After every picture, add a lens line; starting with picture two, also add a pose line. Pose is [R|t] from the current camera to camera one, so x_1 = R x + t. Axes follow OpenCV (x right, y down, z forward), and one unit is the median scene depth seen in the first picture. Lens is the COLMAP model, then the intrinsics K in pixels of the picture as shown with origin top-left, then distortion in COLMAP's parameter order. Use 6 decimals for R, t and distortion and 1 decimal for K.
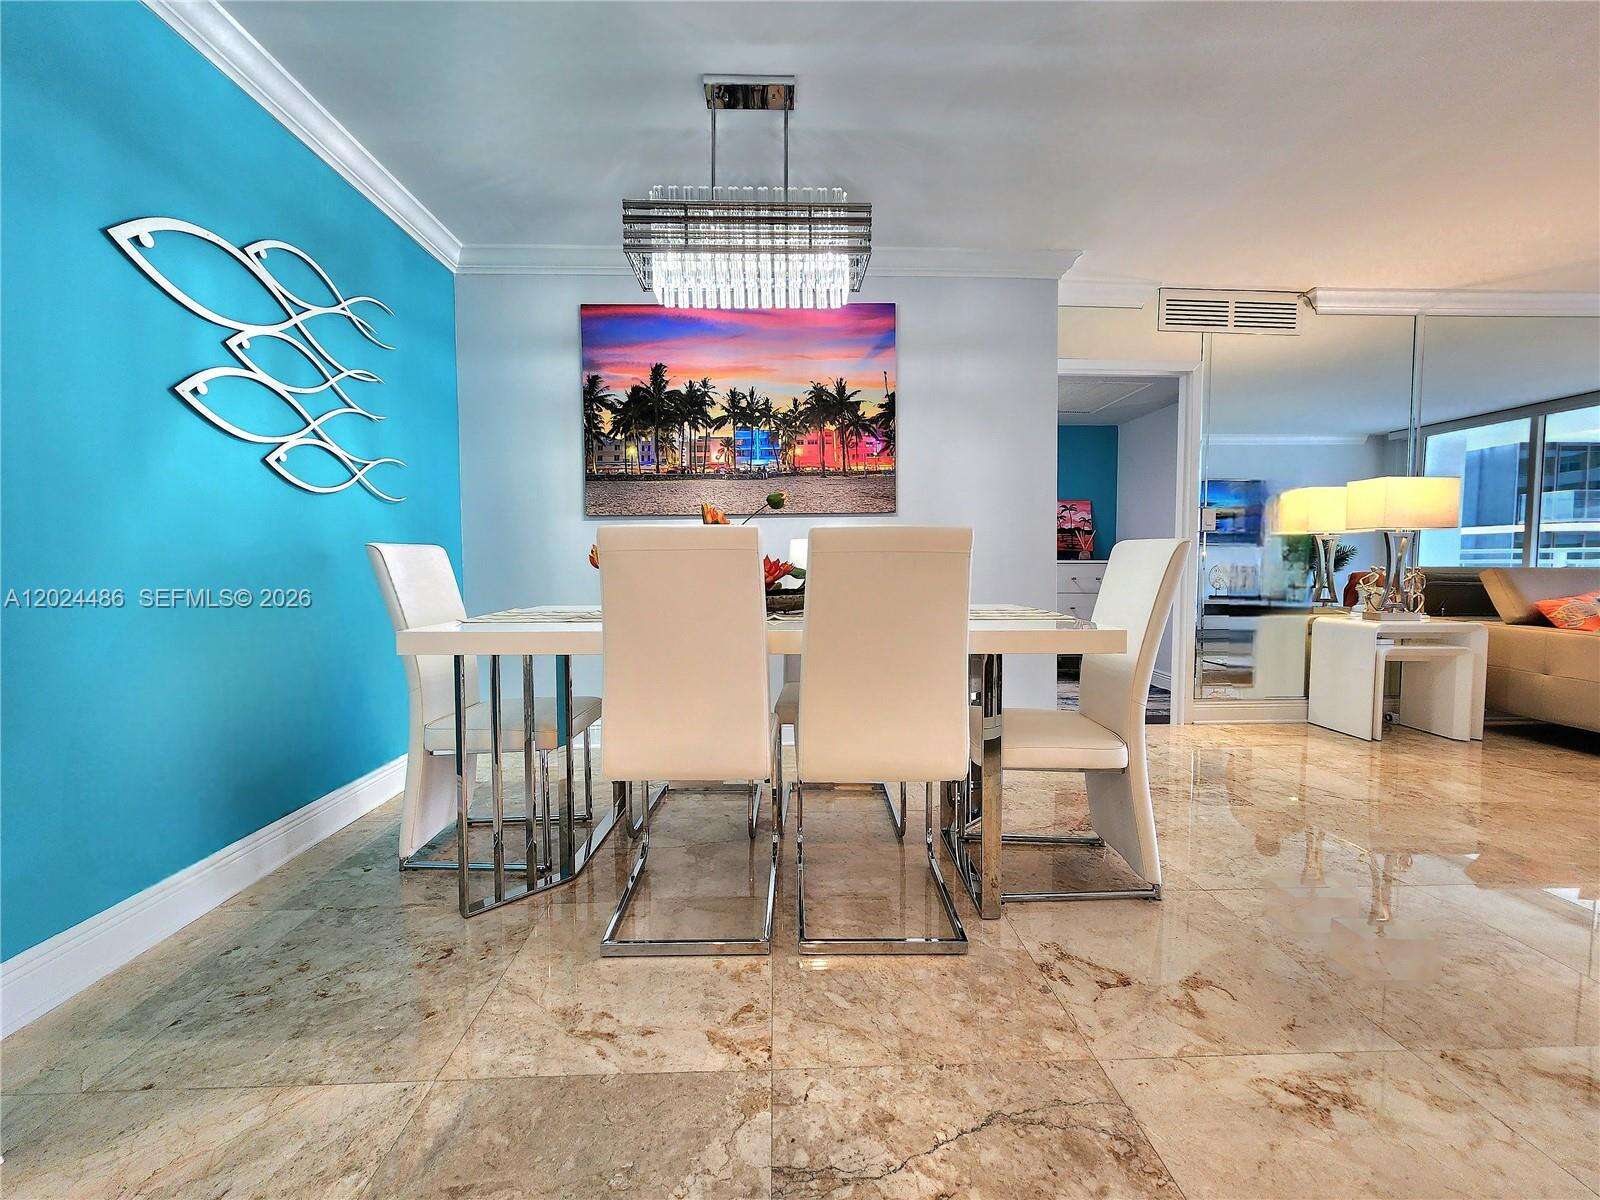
lens RADIAL K [[657.0, 0, 806.2], [0, 657.0, 591.1], [0, 0, 1]] dist [-0.003928, 0.002051]
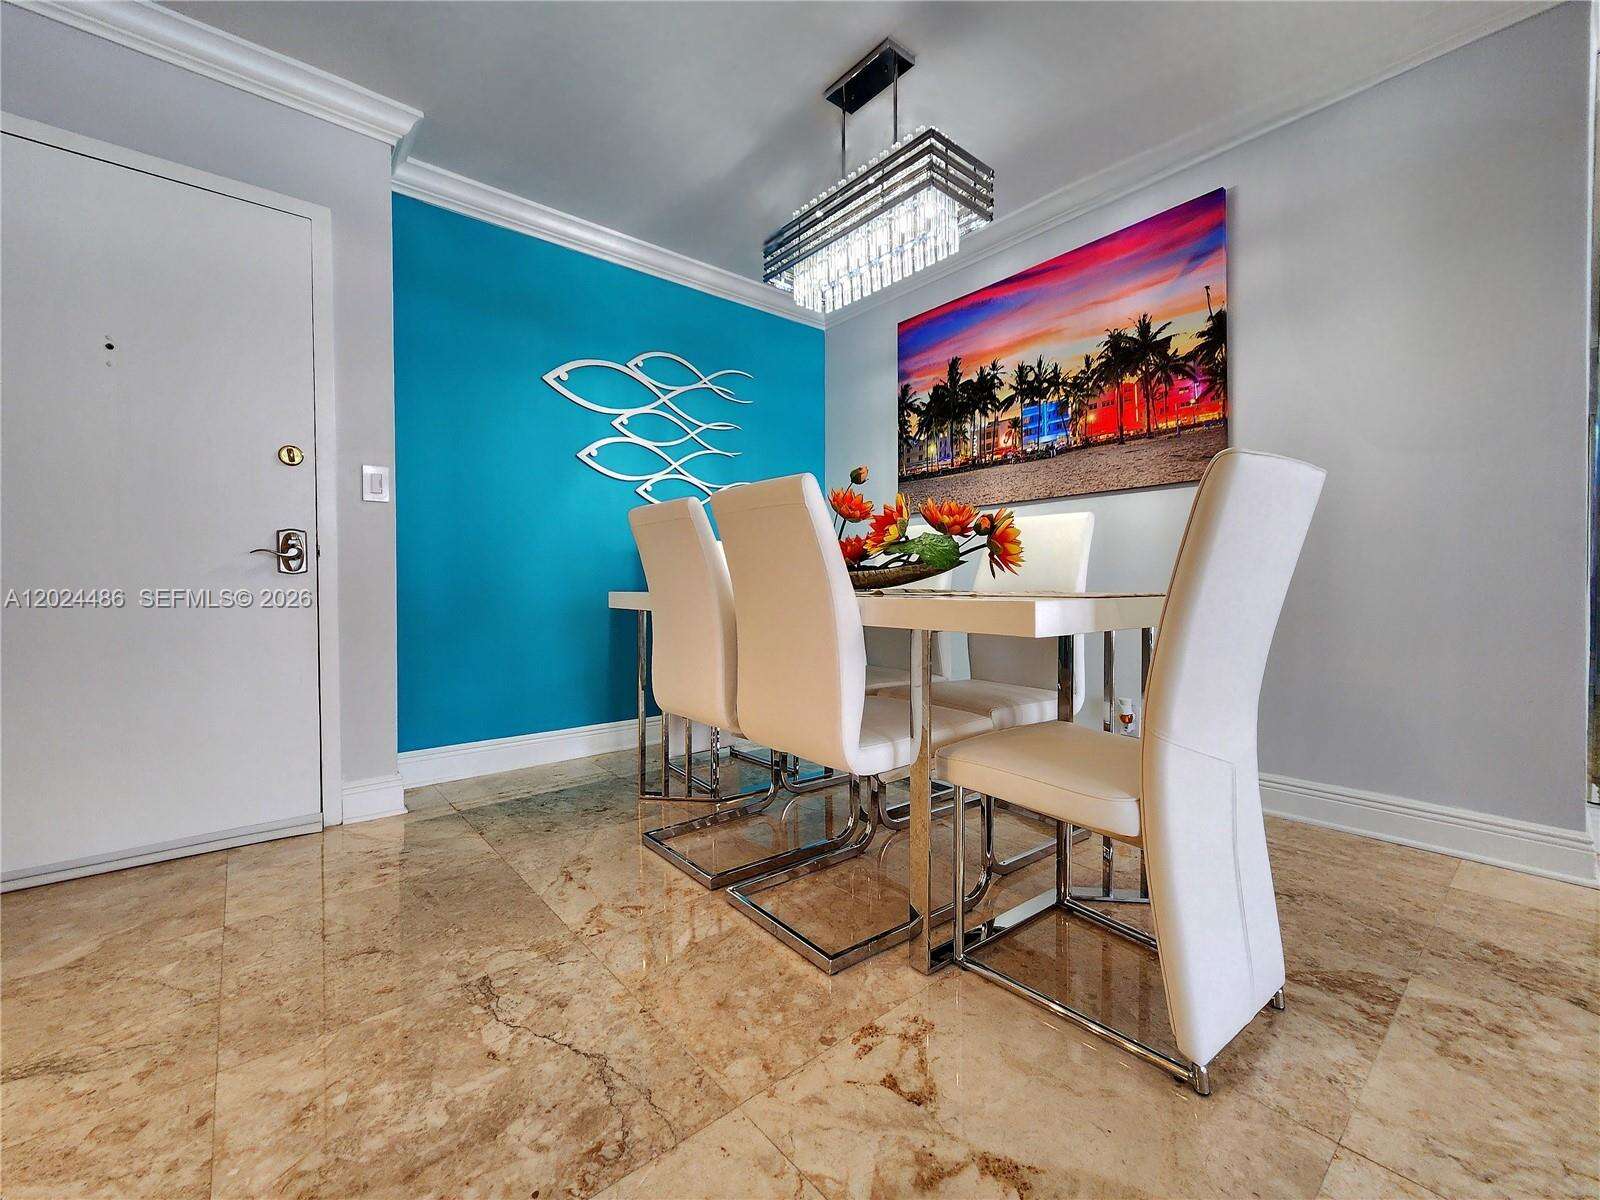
lens RADIAL K [[657.0, 0, 798.0], [0, 657.0, 595.3], [0, 0, 1]] dist [-0.003928, 0.002051]
pose [[0.617951, 0.017006, -0.786032, 0.421175], [-0.034757, 0.999380, -0.005702, 0.030399], [0.785448, 0.030843, 0.618159, 0.200937]]
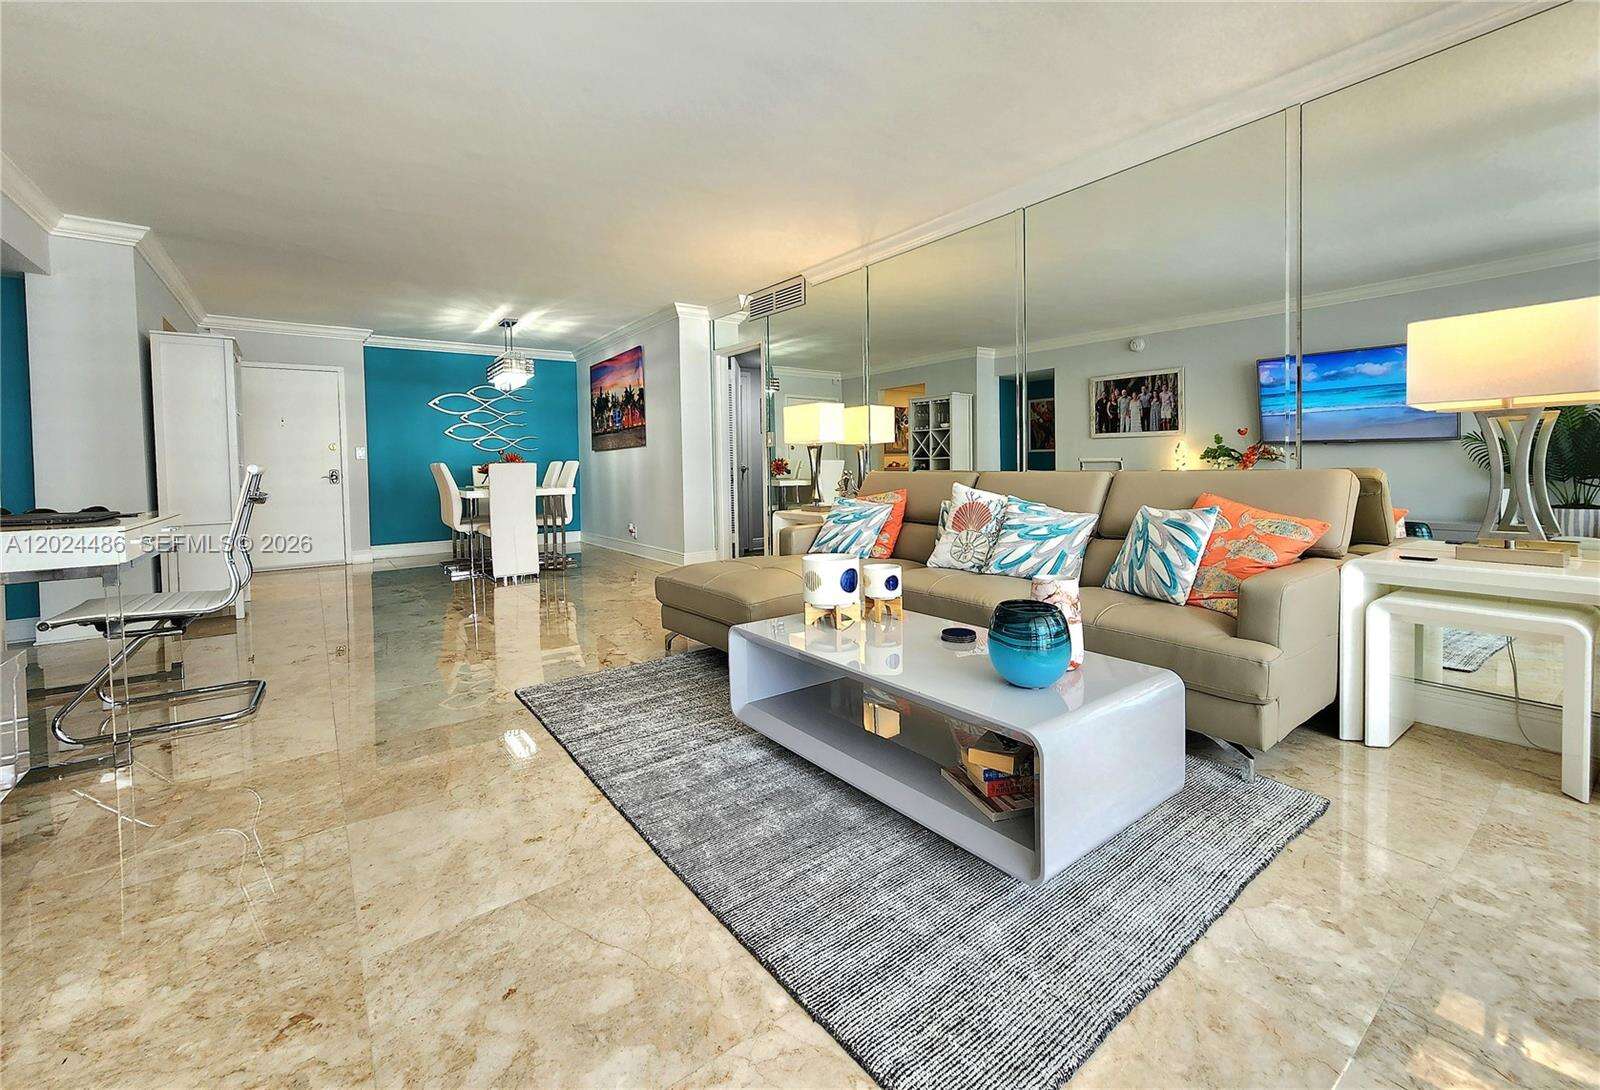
lens RADIAL K [[641.8, 0, 790.0], [0, 641.8, 483.9], [0, 0, 1]] dist [0.000973, 0.000497]
pose [[0.563886, 0.021061, -0.825584, 2.103166], [-0.024596, 0.999660, 0.008702, -0.028132], [0.825486, 0.015399, 0.564212, 0.250440]]
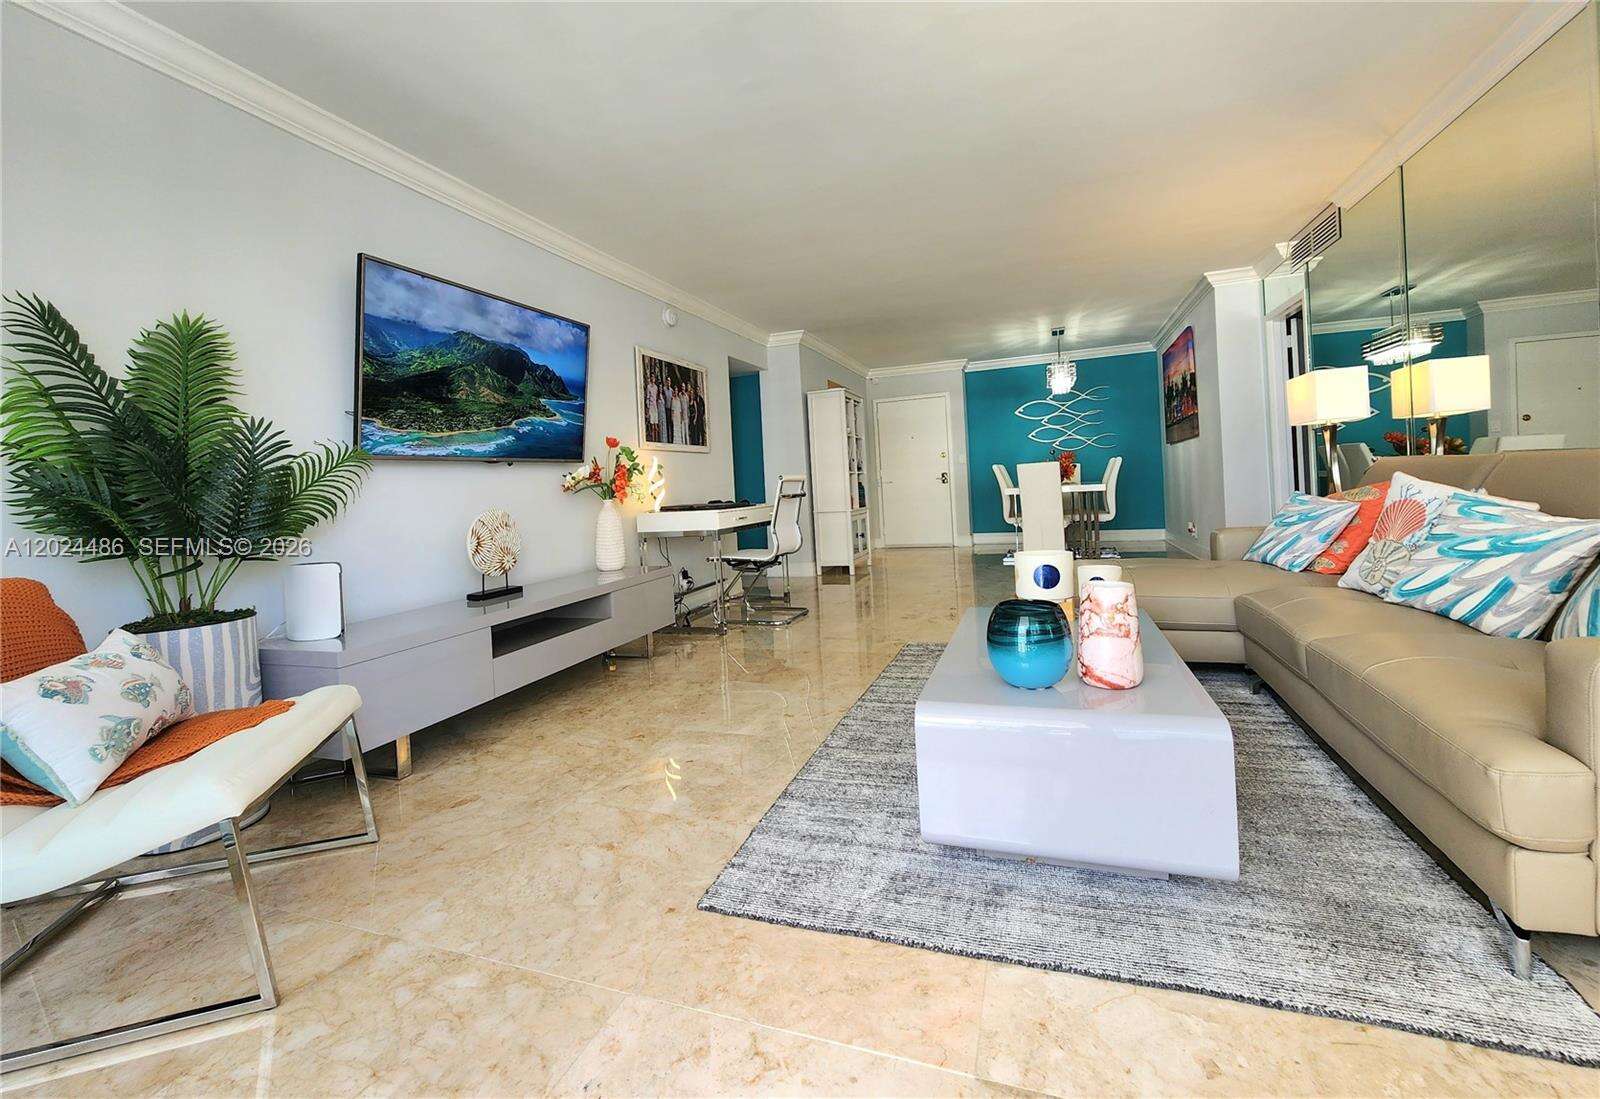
lens RADIAL K [[641.8, 0, 812.1], [0, 641.8, 493.2], [0, 0, 1]] dist [0.000973, 0.000497]
pose [[-0.343832, 0.037752, -0.938272, 2.261336], [0.013460, 0.999287, 0.035274, -0.035750], [0.938935, -0.000500, -0.344095, 0.597944]]
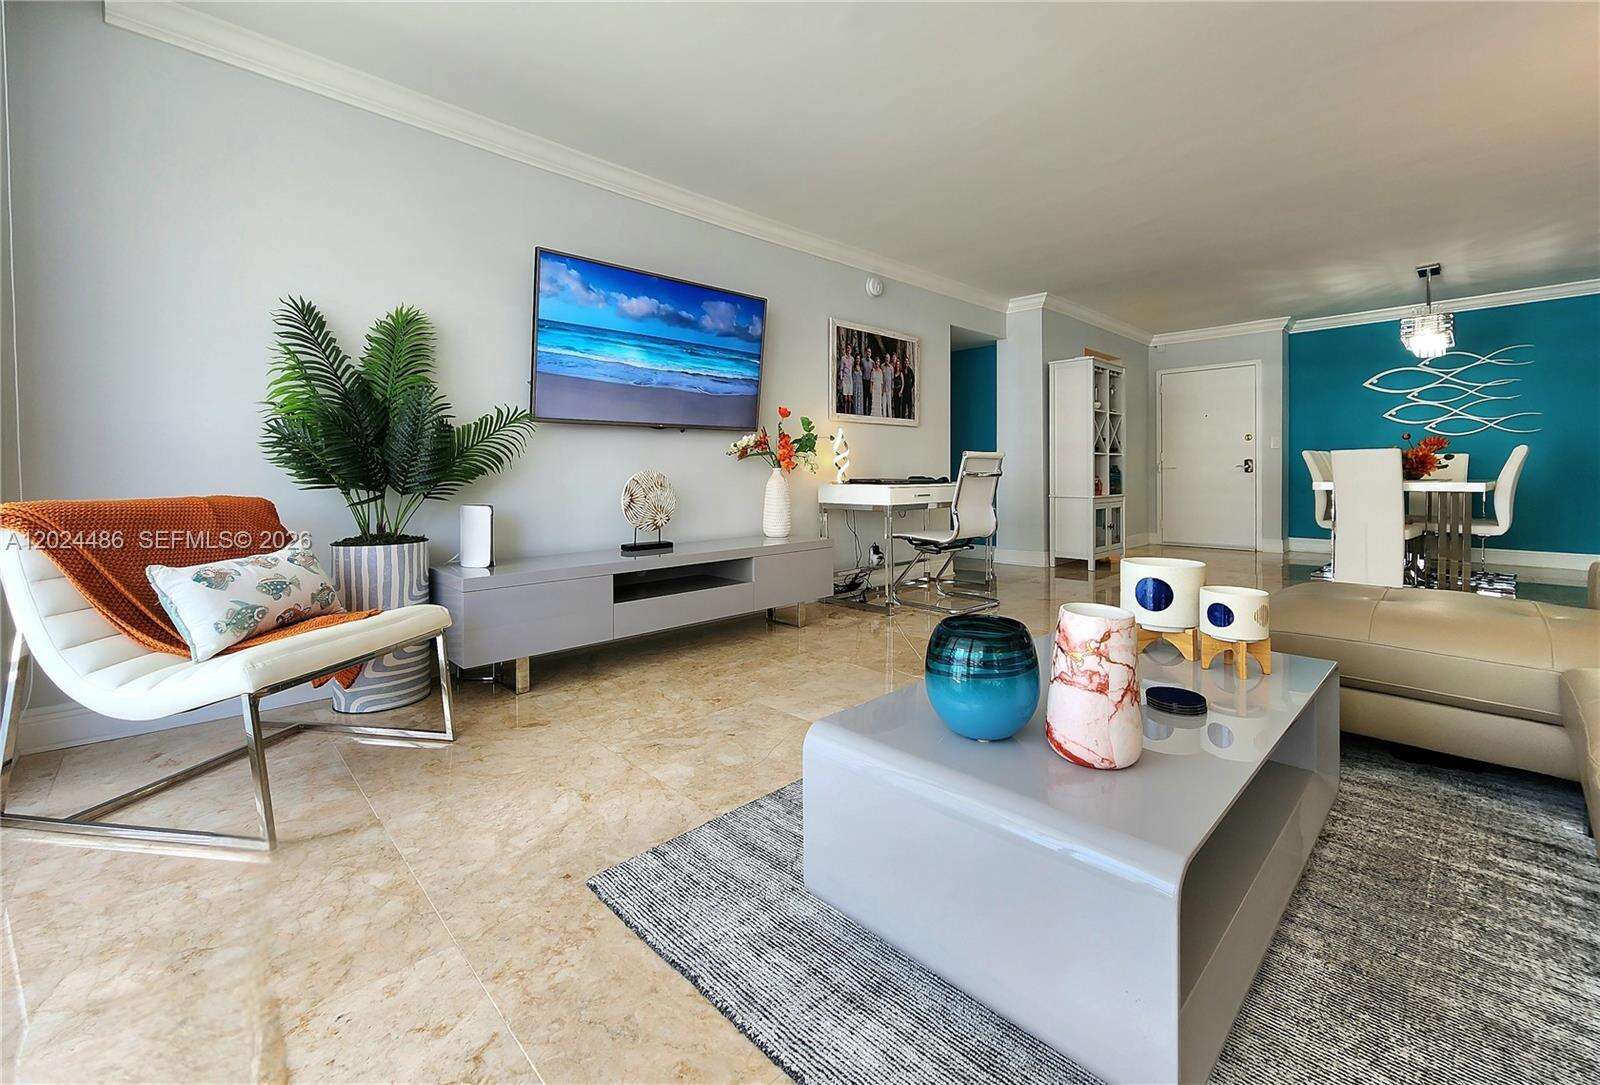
lens RADIAL K [[641.8, 0, 821.5], [0, 641.8, 479.1], [0, 0, 1]] dist [0.000973, 0.000497]
pose [[-0.714587, 0.019921, -0.699263, 2.109195], [-0.020808, 0.998547, 0.049711, -0.030234], [0.699237, 0.050073, -0.713134, 0.733594]]
